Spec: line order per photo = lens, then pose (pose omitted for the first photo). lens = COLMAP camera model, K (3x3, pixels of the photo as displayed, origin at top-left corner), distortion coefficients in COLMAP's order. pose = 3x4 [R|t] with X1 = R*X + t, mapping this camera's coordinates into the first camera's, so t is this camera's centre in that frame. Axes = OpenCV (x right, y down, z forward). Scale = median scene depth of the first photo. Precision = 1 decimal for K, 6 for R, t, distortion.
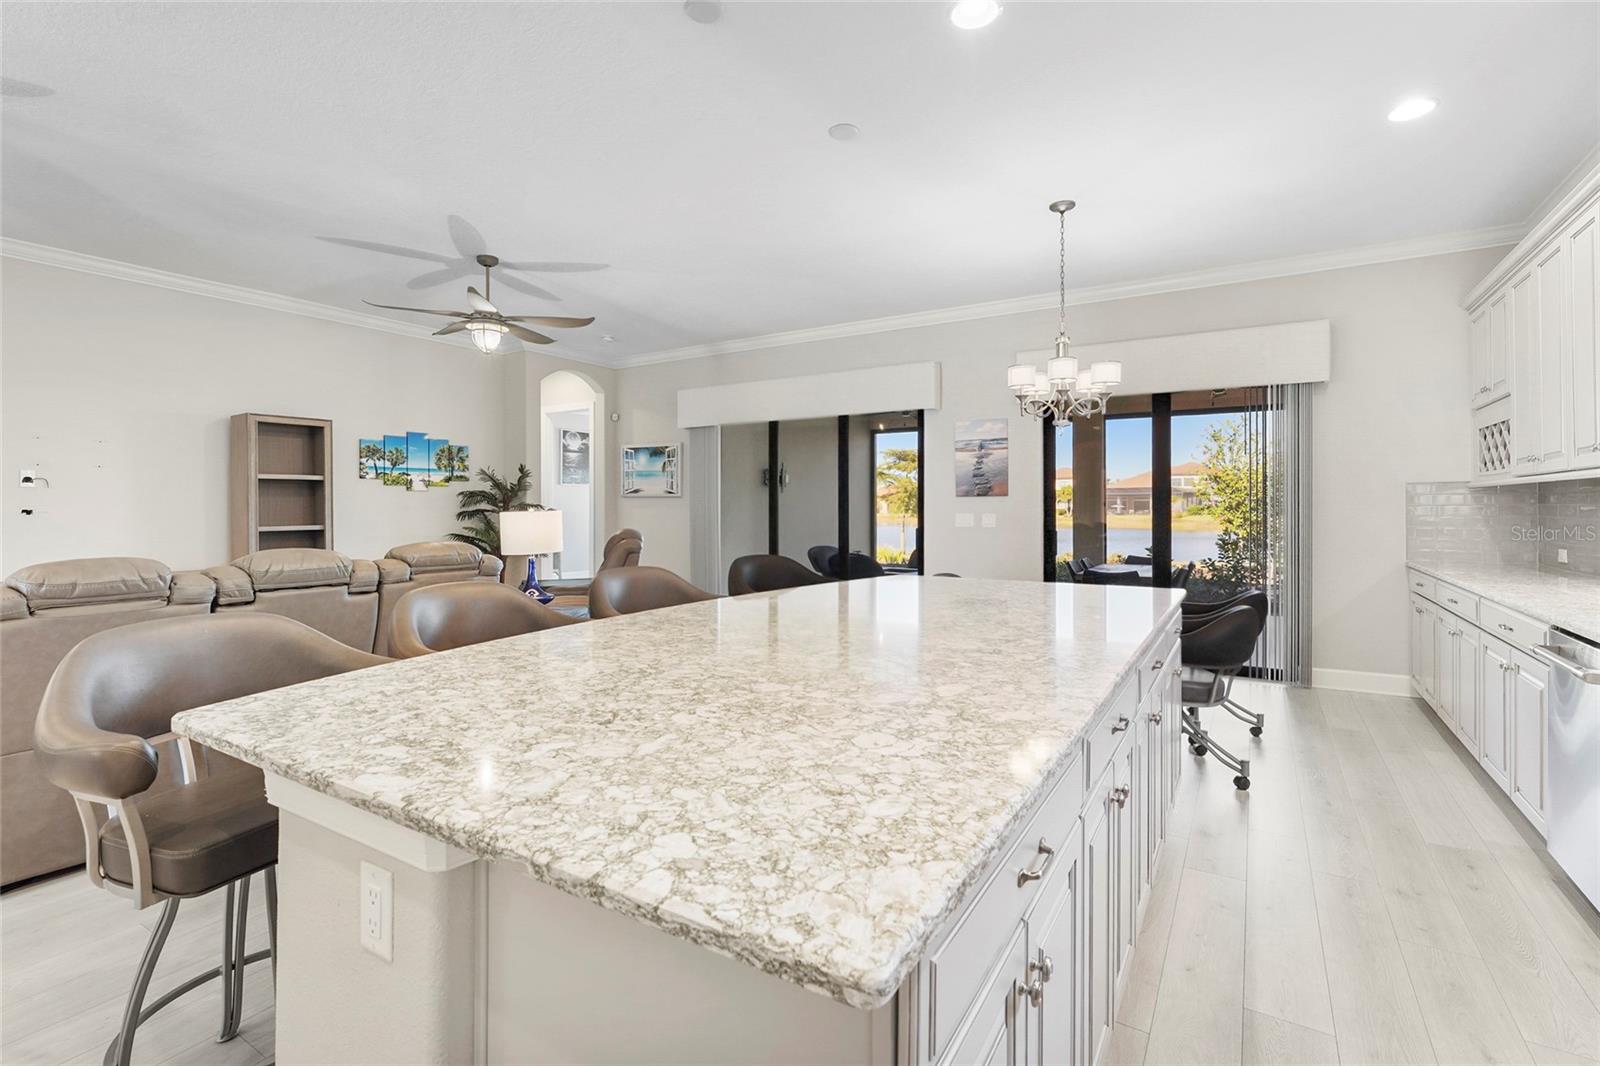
lens RADIAL K [[728.6, 0, 795.9], [0, 728.6, 522.8], [0, 0, 1]] dist [0.000815, 0.000627]
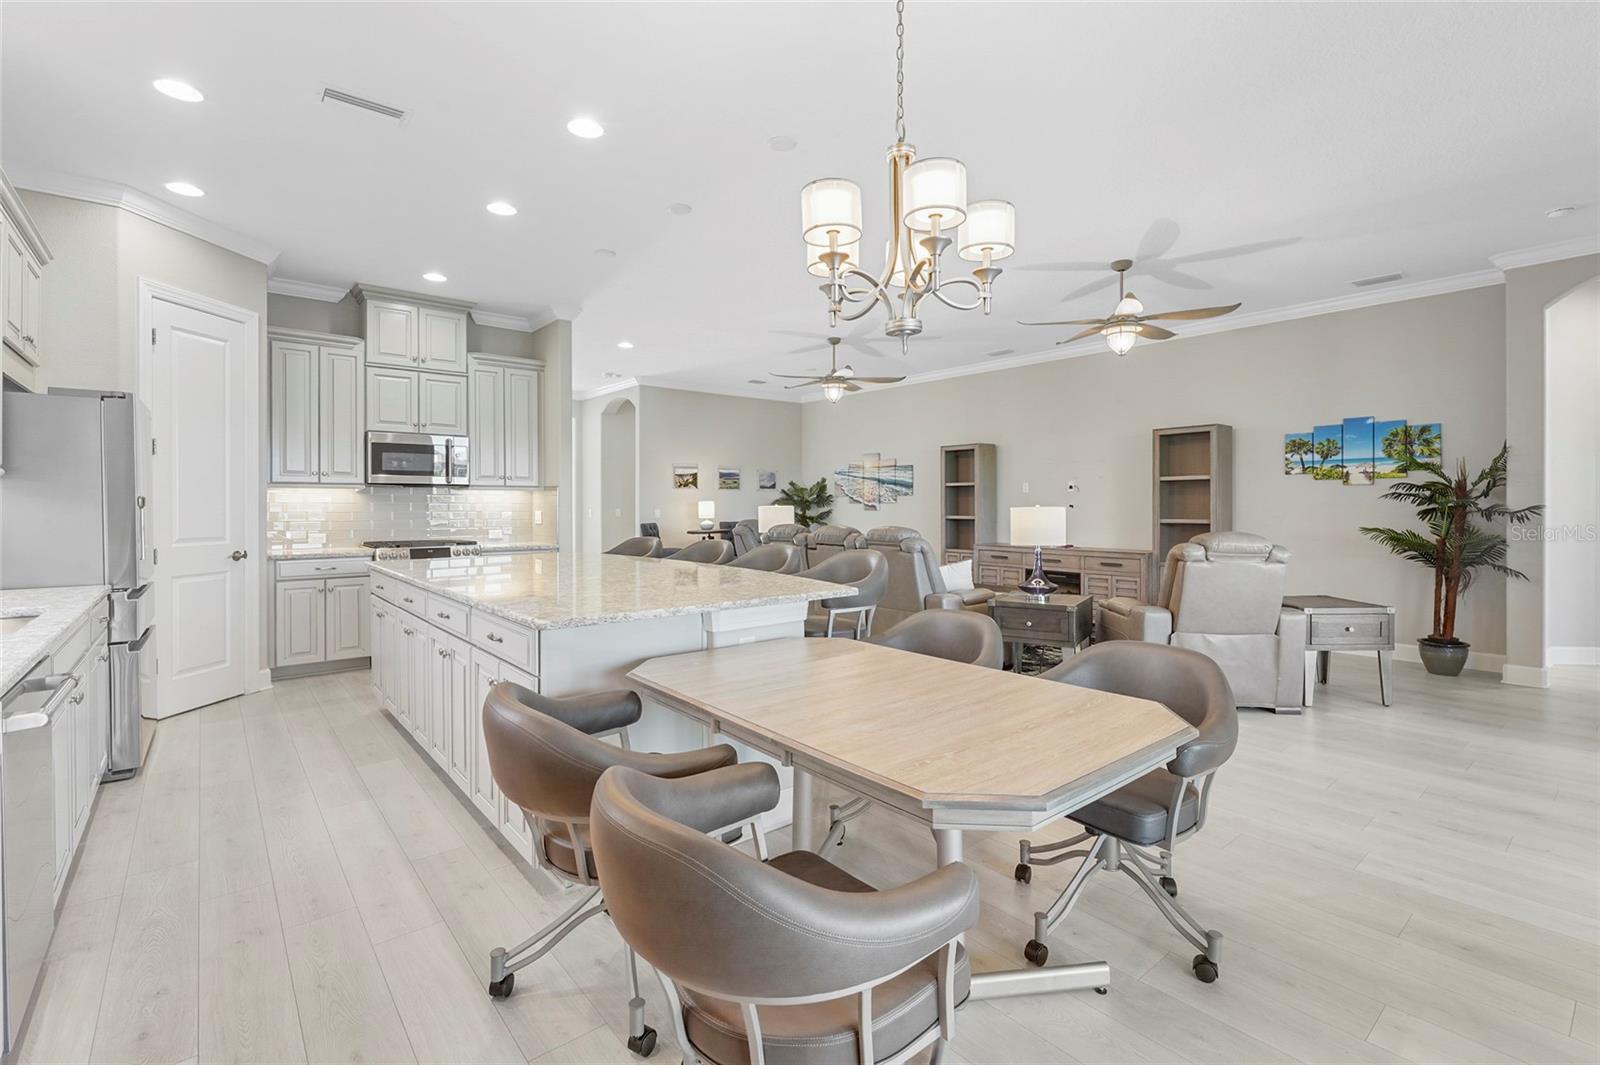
lens RADIAL K [[728.6, 0, 801.6], [0, 728.6, 512.0], [0, 0, 1]] dist [0.000815, 0.000627]
pose [[-0.305374, 0.009239, -0.952188, 0.533395], [-0.022231, 0.999611, 0.016828, -0.012567], [0.951973, 0.026307, -0.305050, 0.681669]]
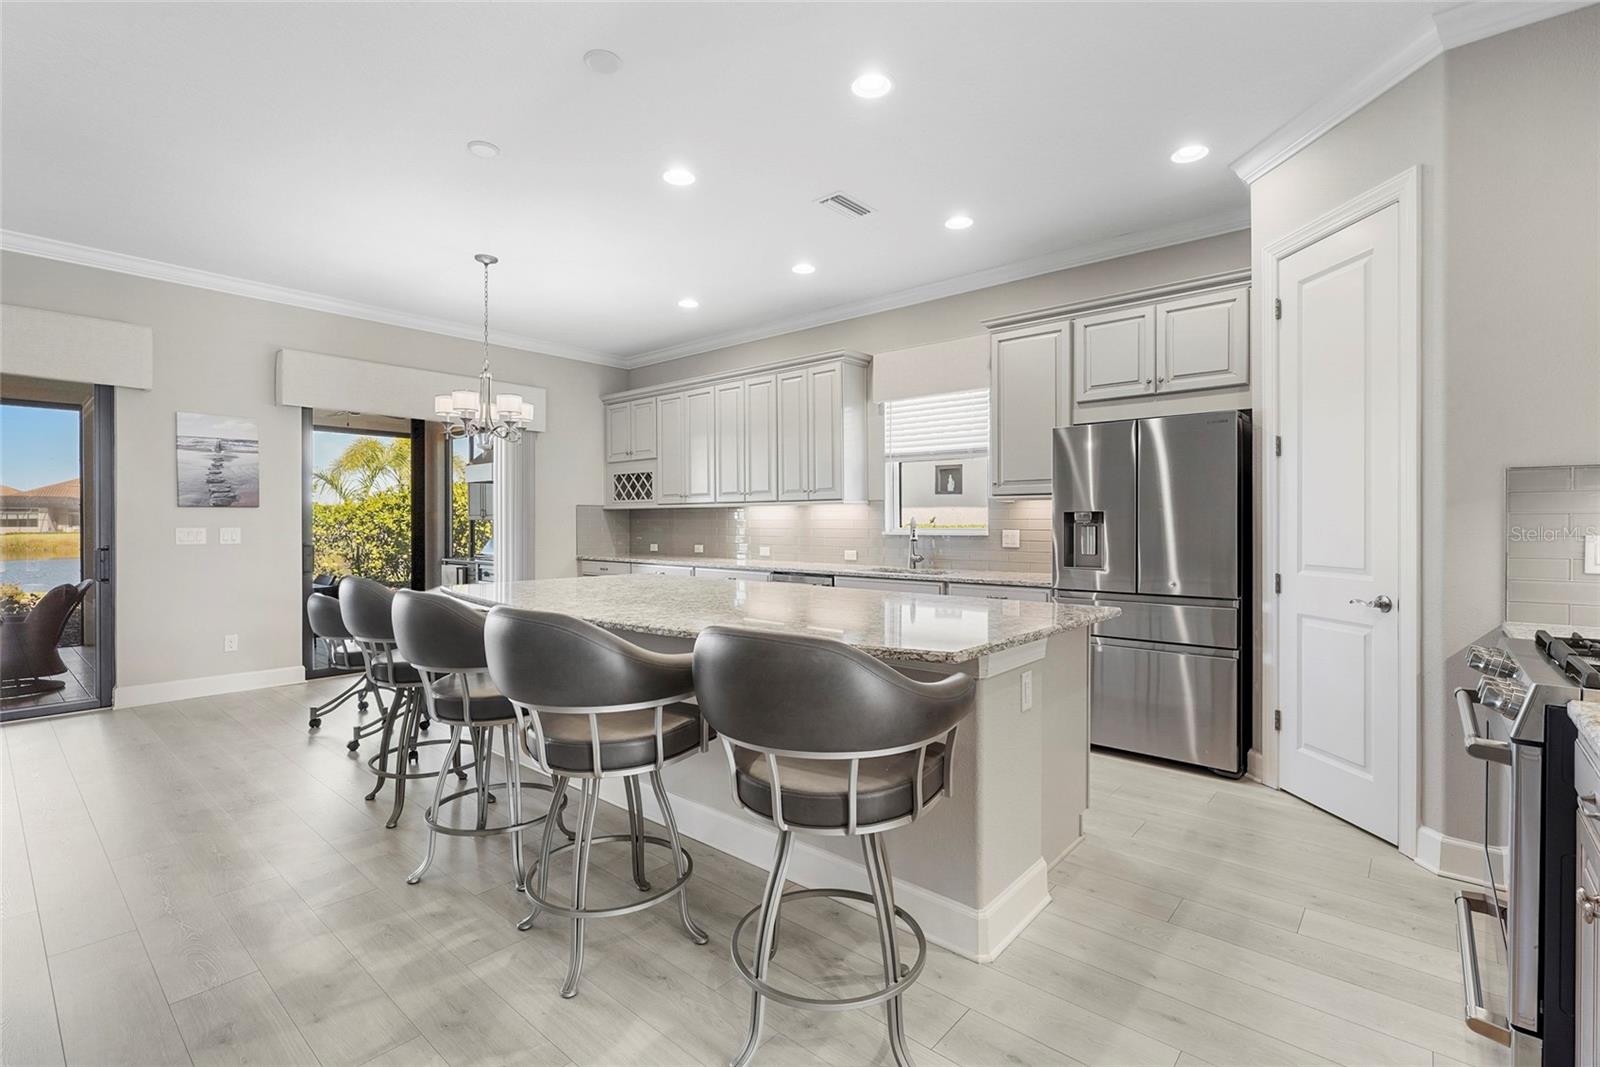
lens RADIAL K [[728.6, 0, 806.7], [0, 728.6, 526.3], [0, 0, 1]] dist [0.000815, 0.000627]
pose [[0.148826, -0.004331, 0.988854, -0.436954], [0.023023, 0.999735, 0.000914, -0.000374], [-0.988595, 0.022631, 0.148886, 0.210126]]
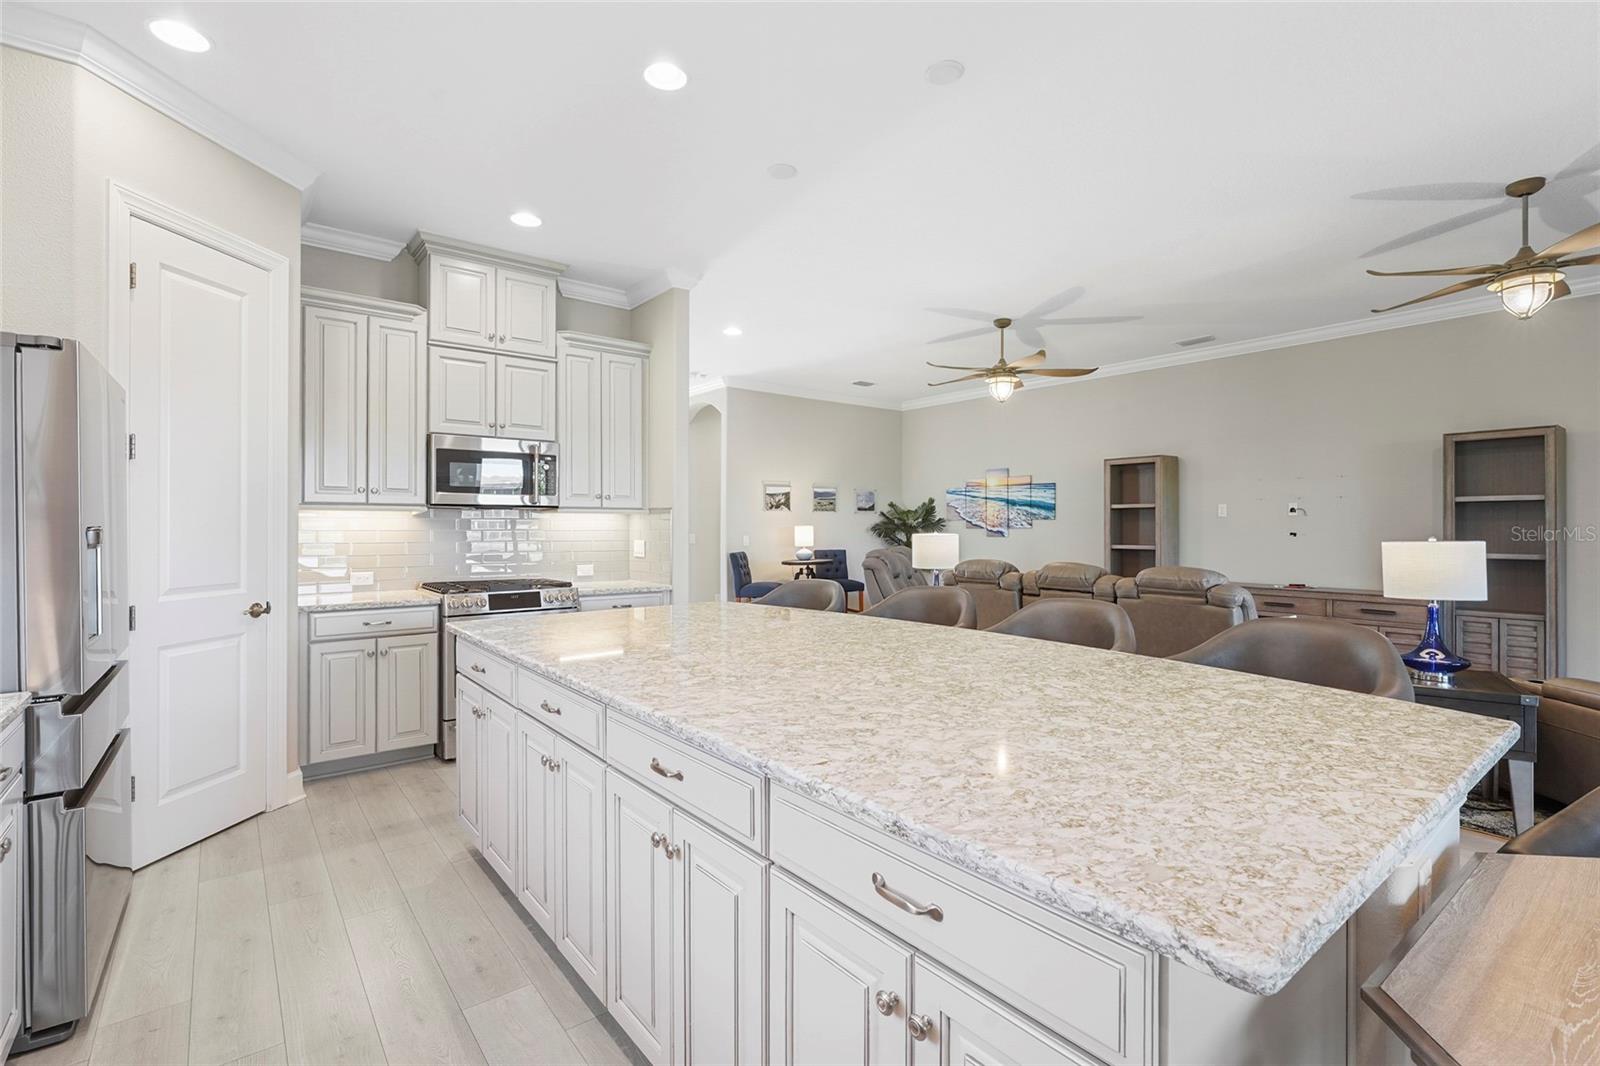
lens RADIAL K [[728.6, 0, 785.4], [0, 728.6, 528.5], [0, 0, 1]] dist [0.000815, 0.000627]
pose [[-0.333014, 0.002628, -0.942918, 0.363720], [-0.024367, 0.999638, 0.011391, -0.014119], [0.942607, 0.026769, -0.332829, 0.431563]]
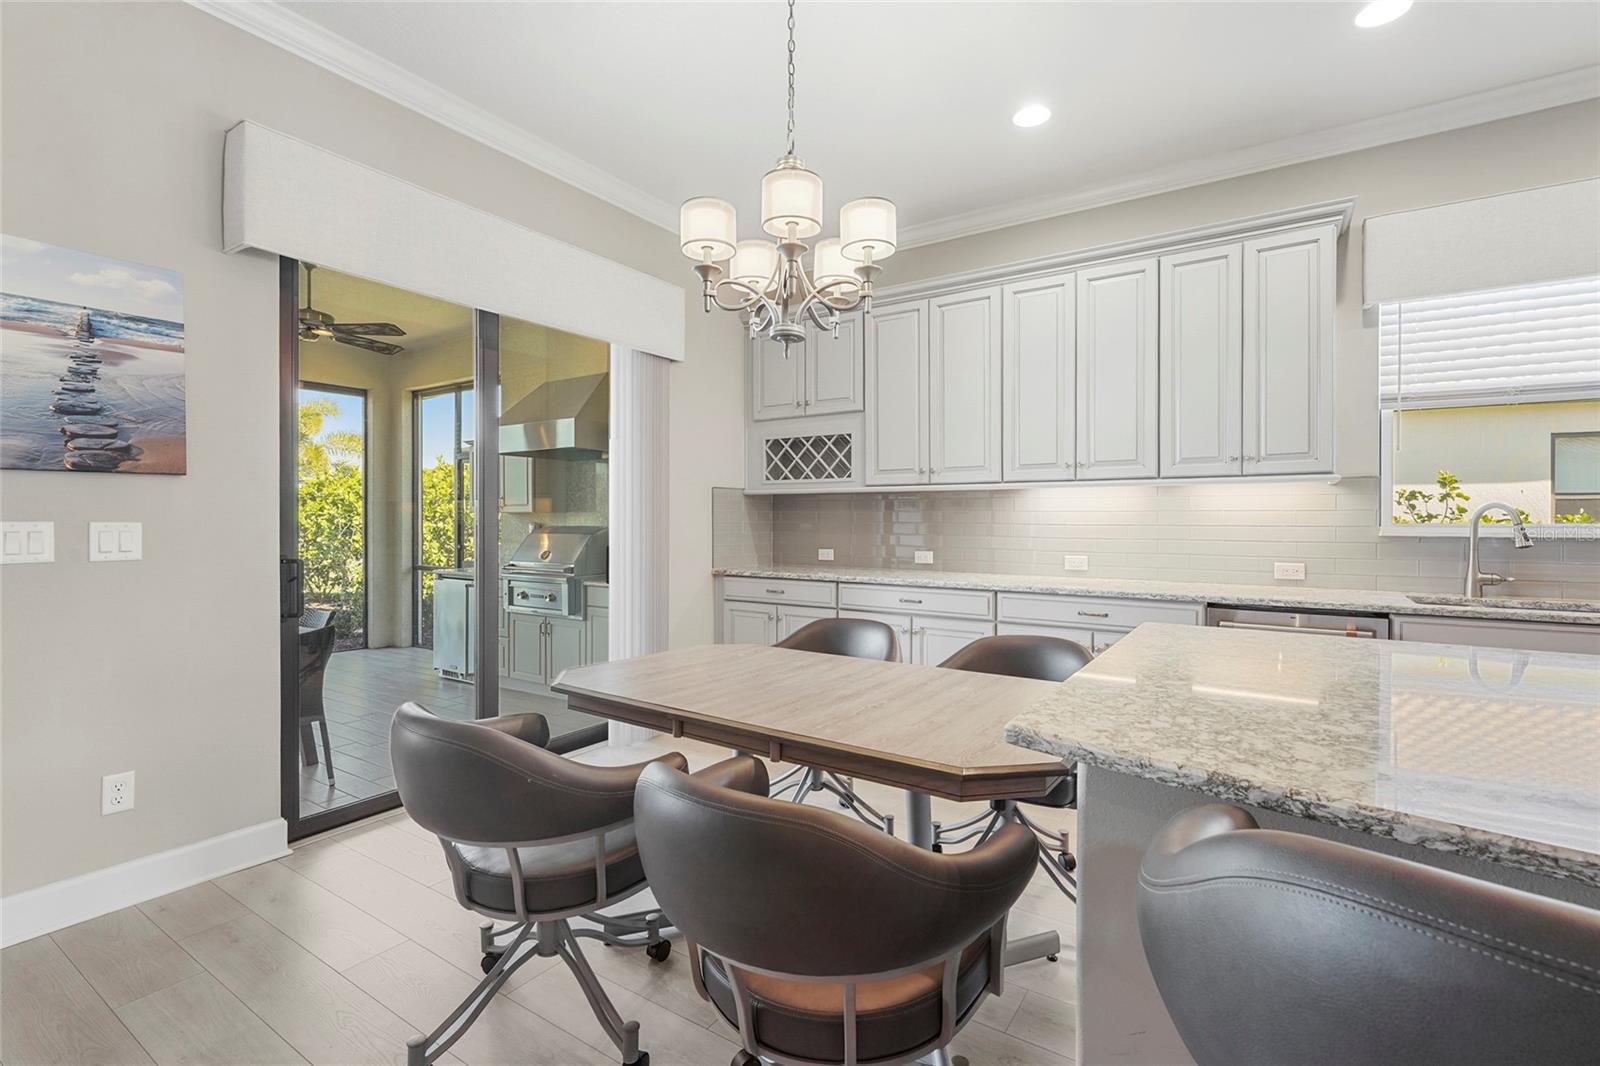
lens RADIAL K [[728.6, 0, 800.5], [0, 728.6, 523.8], [0, 0, 1]] dist [0.000815, 0.000627]
pose [[0.023005, -0.005356, 0.999721, -0.078524], [0.021482, 0.999757, 0.004862, -0.006431], [-0.999505, 0.021364, 0.023114, 0.621090]]
